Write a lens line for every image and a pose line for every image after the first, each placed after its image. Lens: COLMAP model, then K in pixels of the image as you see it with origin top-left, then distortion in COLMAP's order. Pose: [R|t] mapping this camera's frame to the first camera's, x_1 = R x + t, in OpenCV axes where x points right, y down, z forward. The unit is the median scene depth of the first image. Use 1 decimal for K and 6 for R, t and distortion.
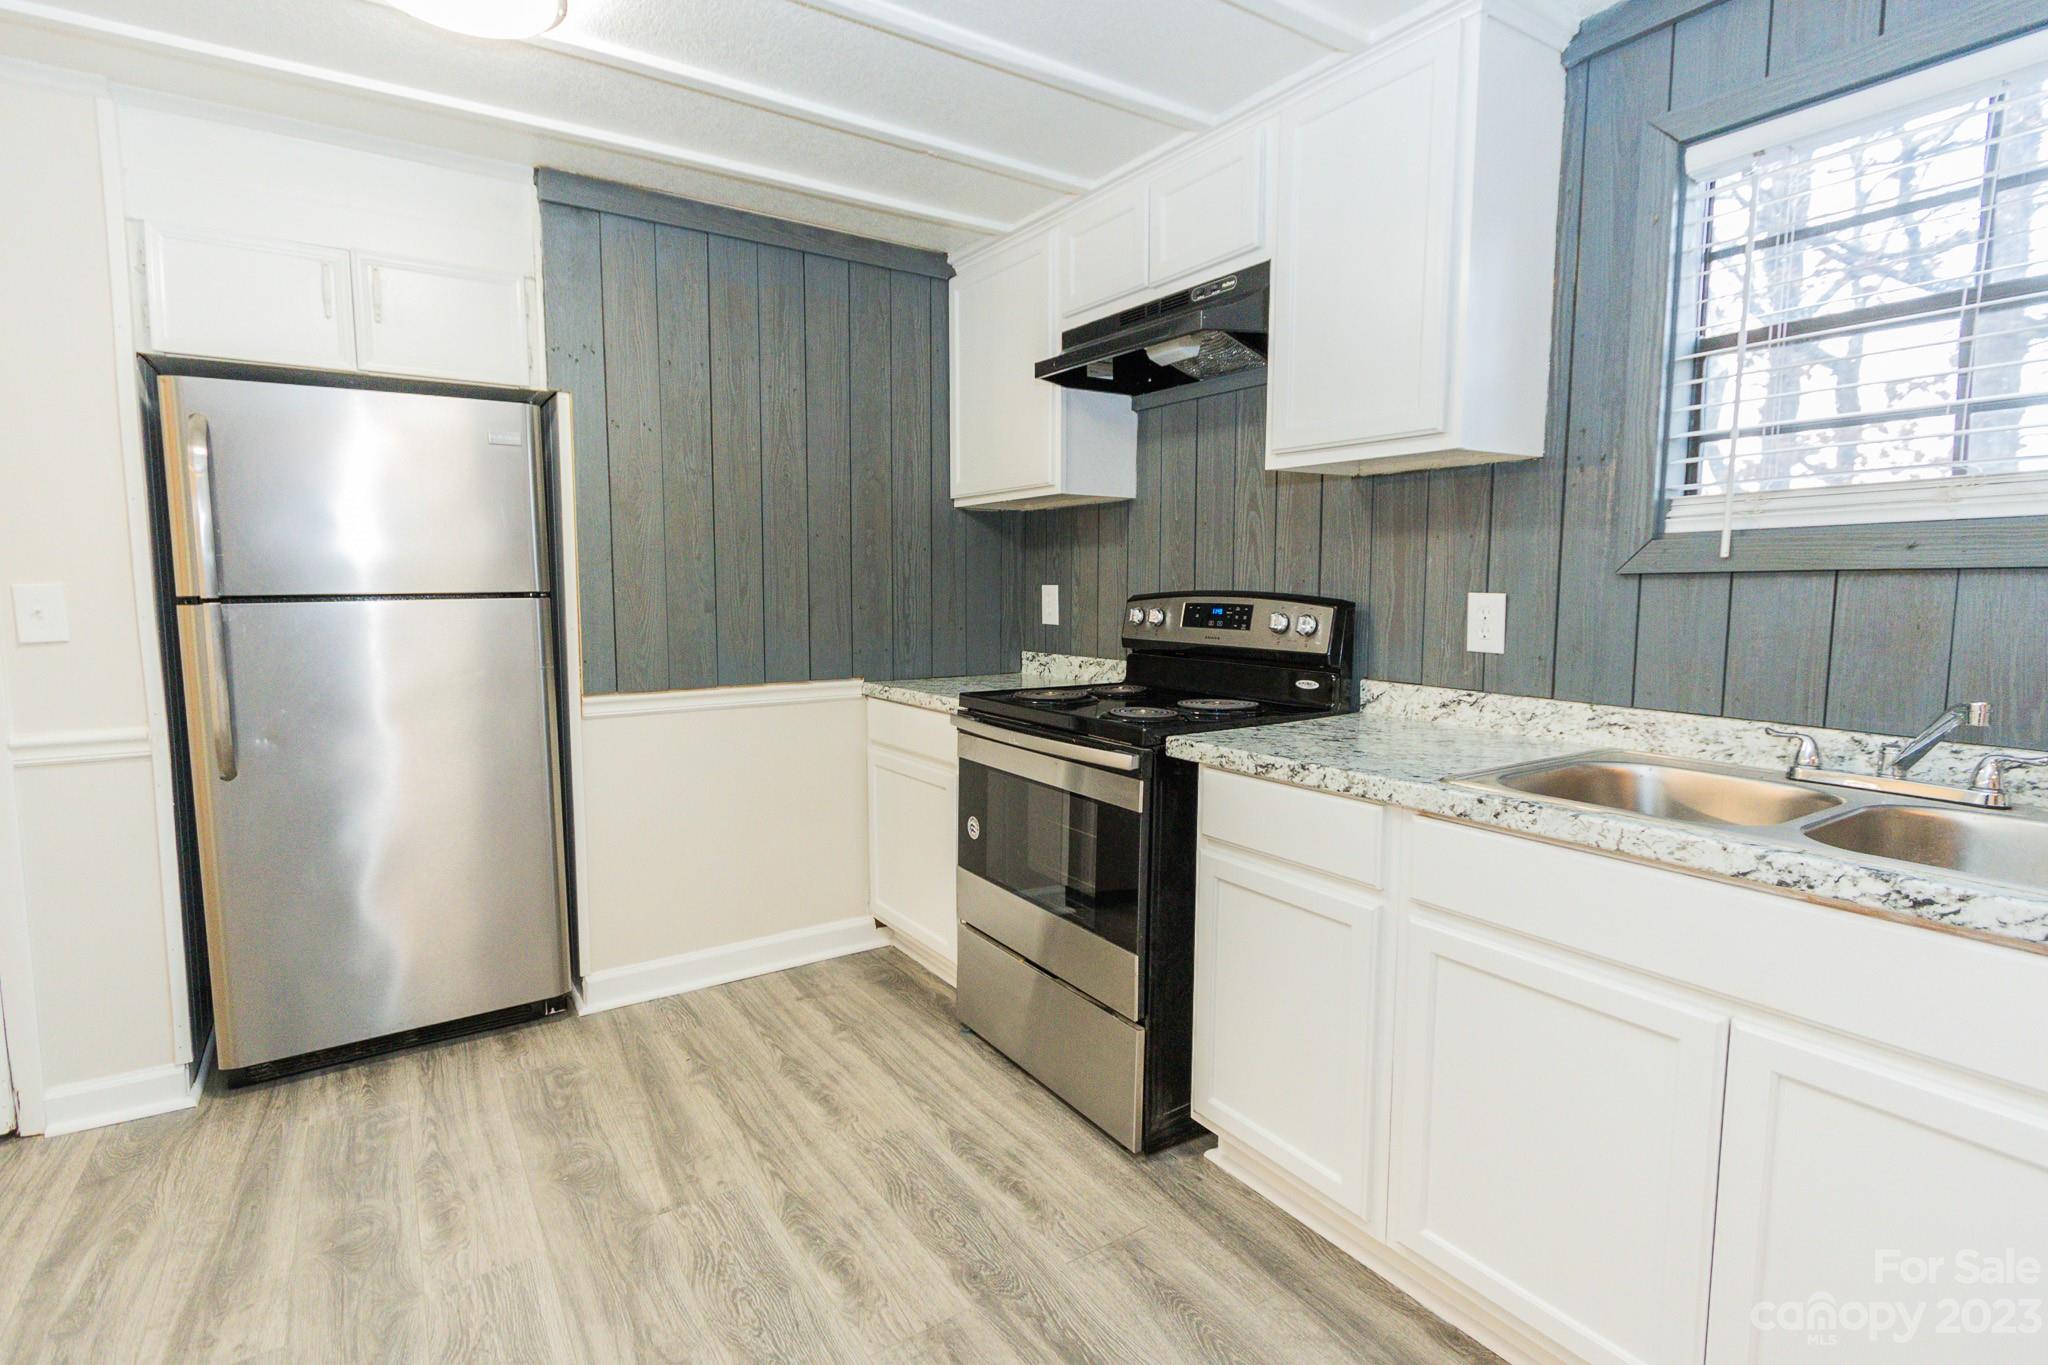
lens RADIAL K [[955.6, 0, 1013.6], [0, 955.6, 677.4], [0, 0, 1]] dist [0.008033, -0.003302]
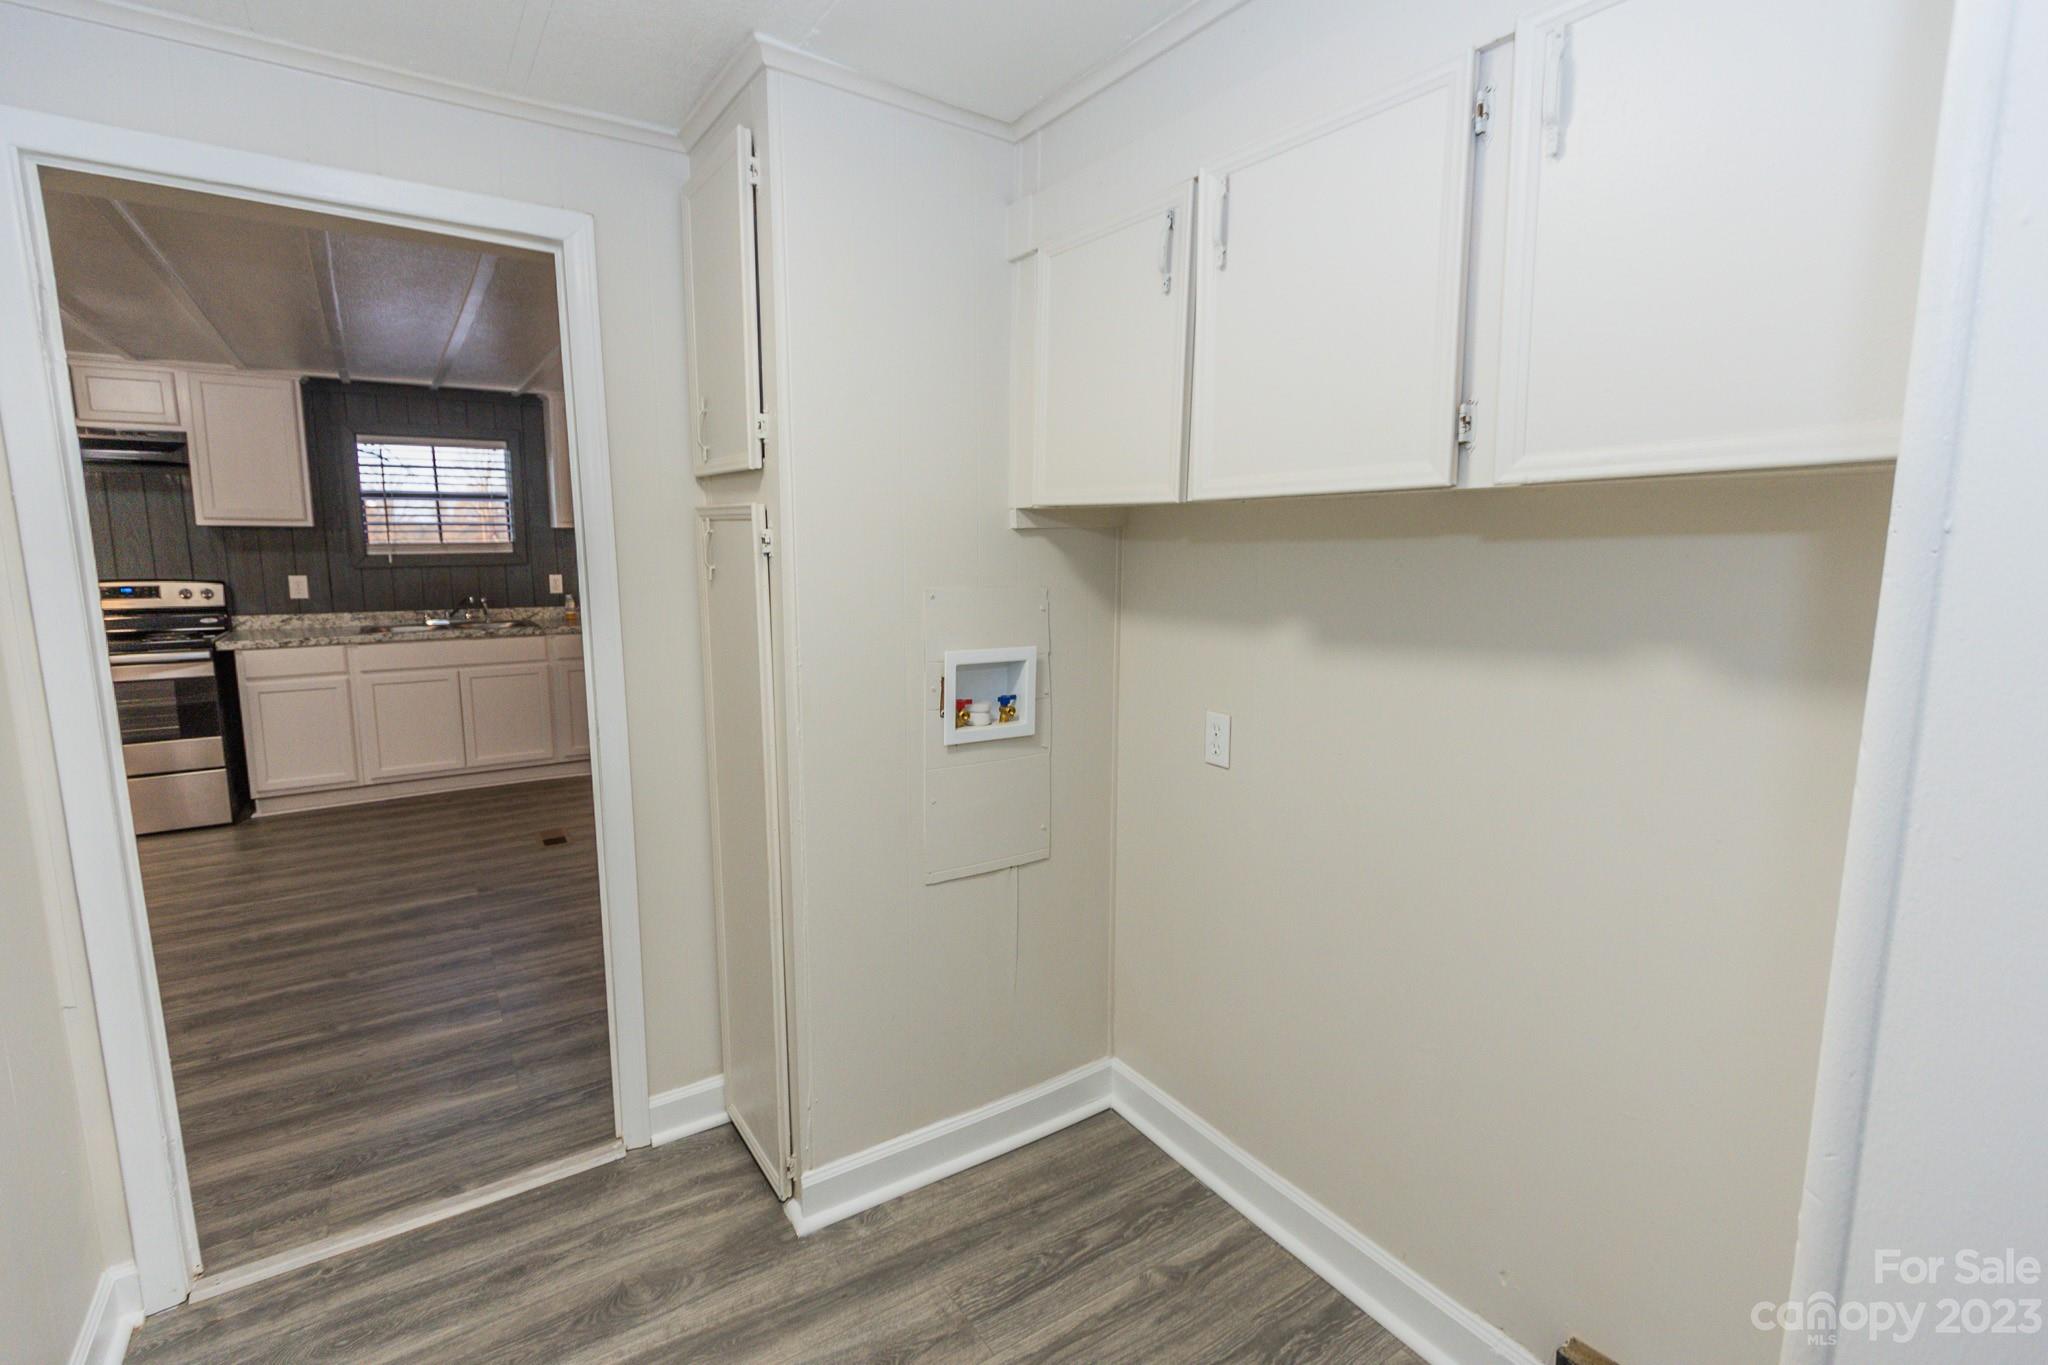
lens RADIAL K [[955.6, 0, 1017.5], [0, 955.6, 661.2], [0, 0, 1]] dist [0.008033, -0.003302]
pose [[0.000751, -0.131307, 0.991341, -2.099838], [0.098268, 0.986553, 0.130598, -0.006692], [-0.995160, 0.097319, 0.013644, -0.955636]]
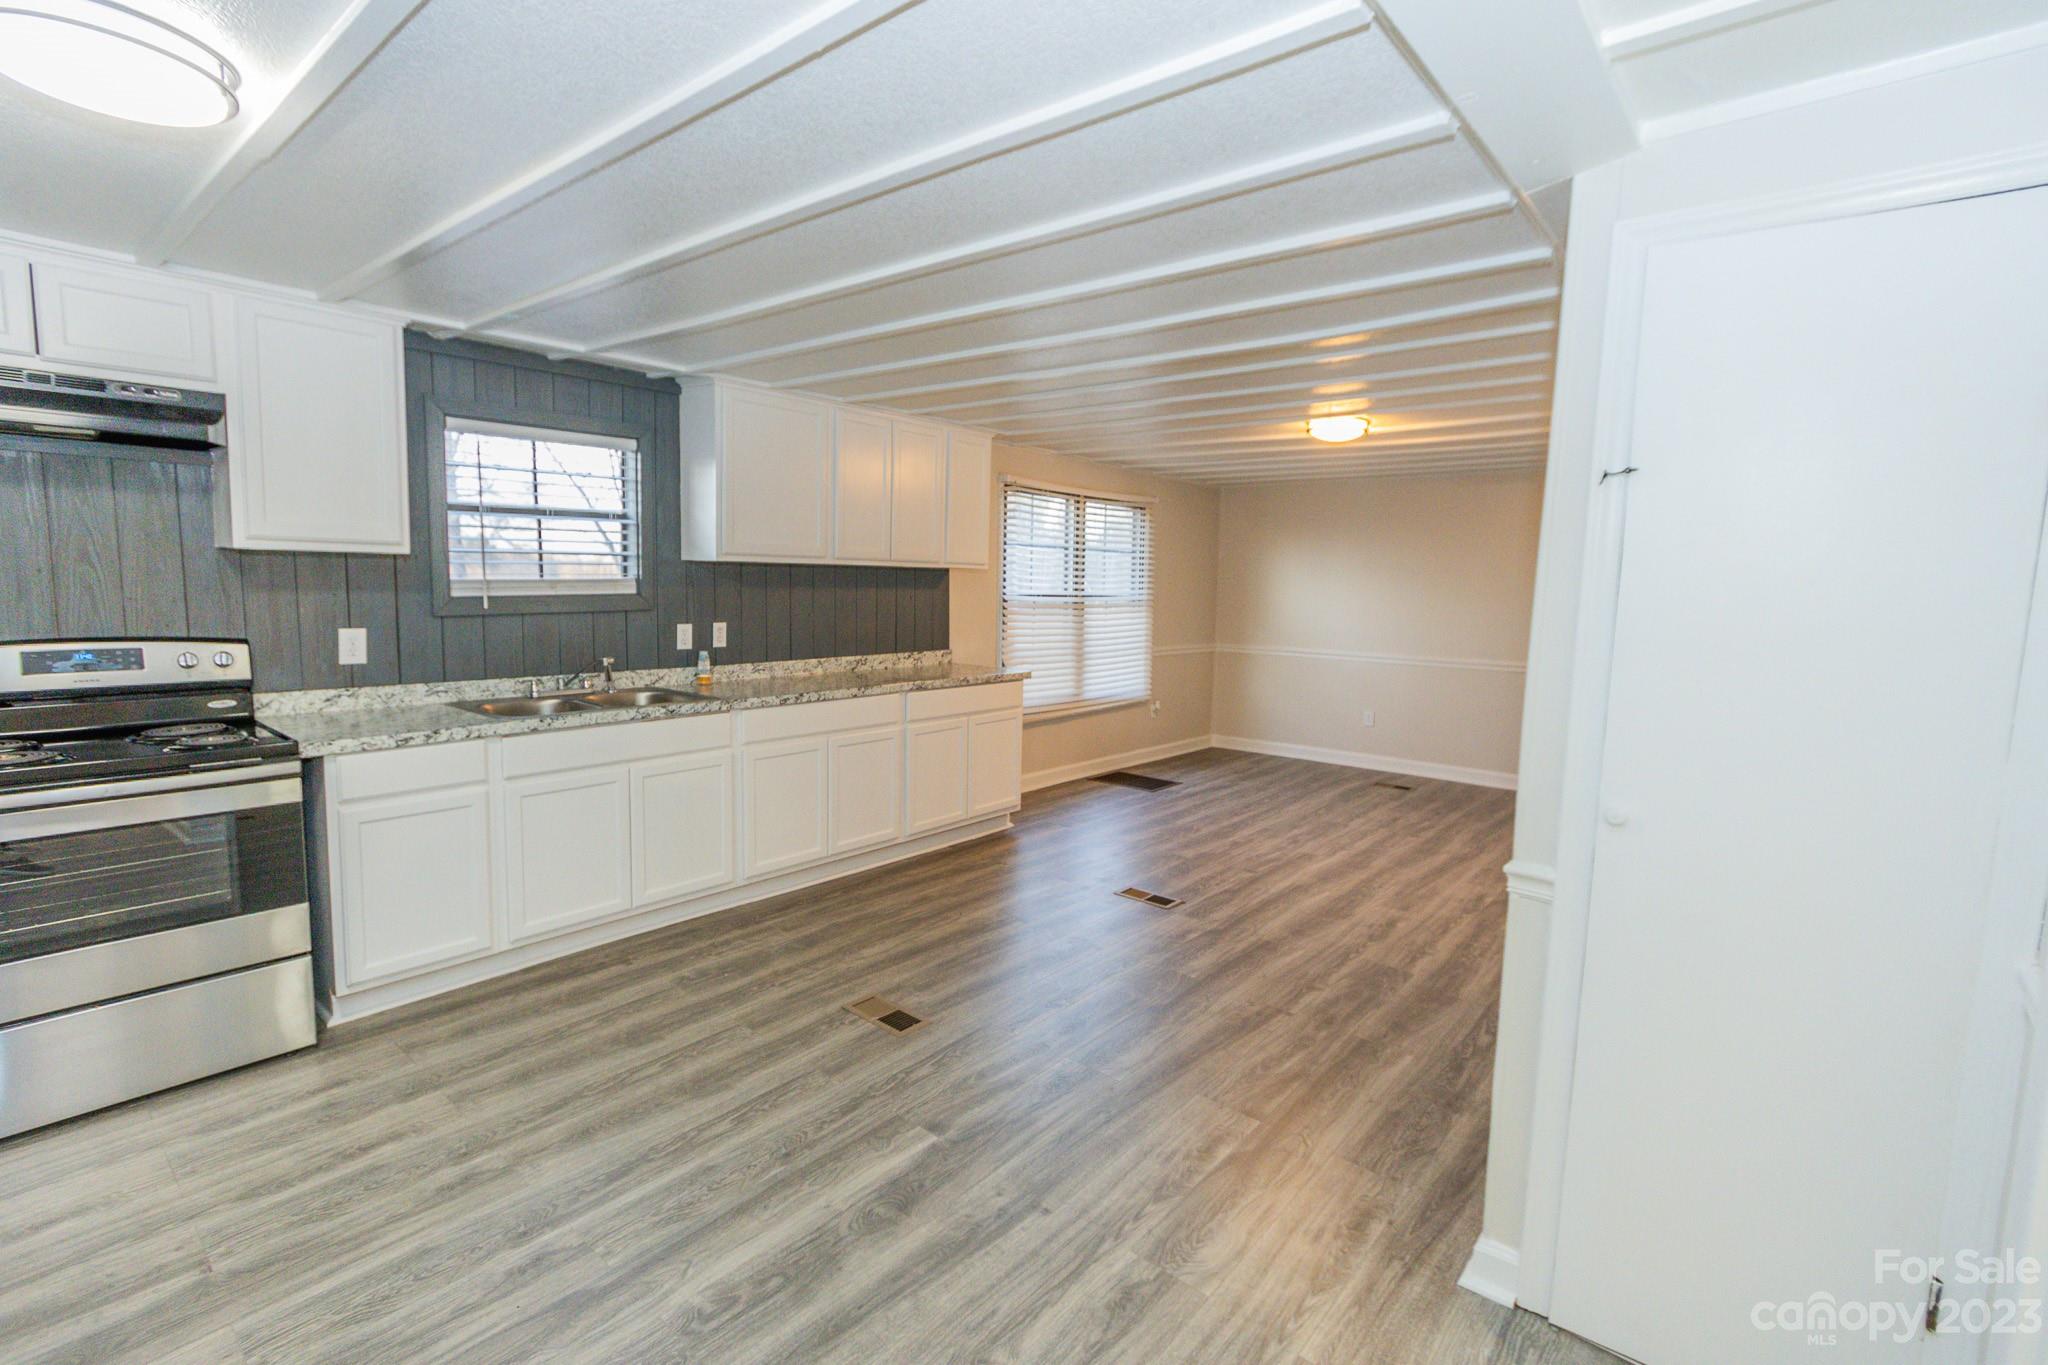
lens RADIAL K [[935.6, 0, 1016.7], [0, 935.6, 667.4], [0, 0, 1]] dist [0.006175, -0.002189]
pose [[-0.283099, -0.106304, 0.953181, -1.394177], [0.070060, 0.988891, 0.131095, -0.152841], [-0.956528, 0.103892, -0.272506, 0.334083]]
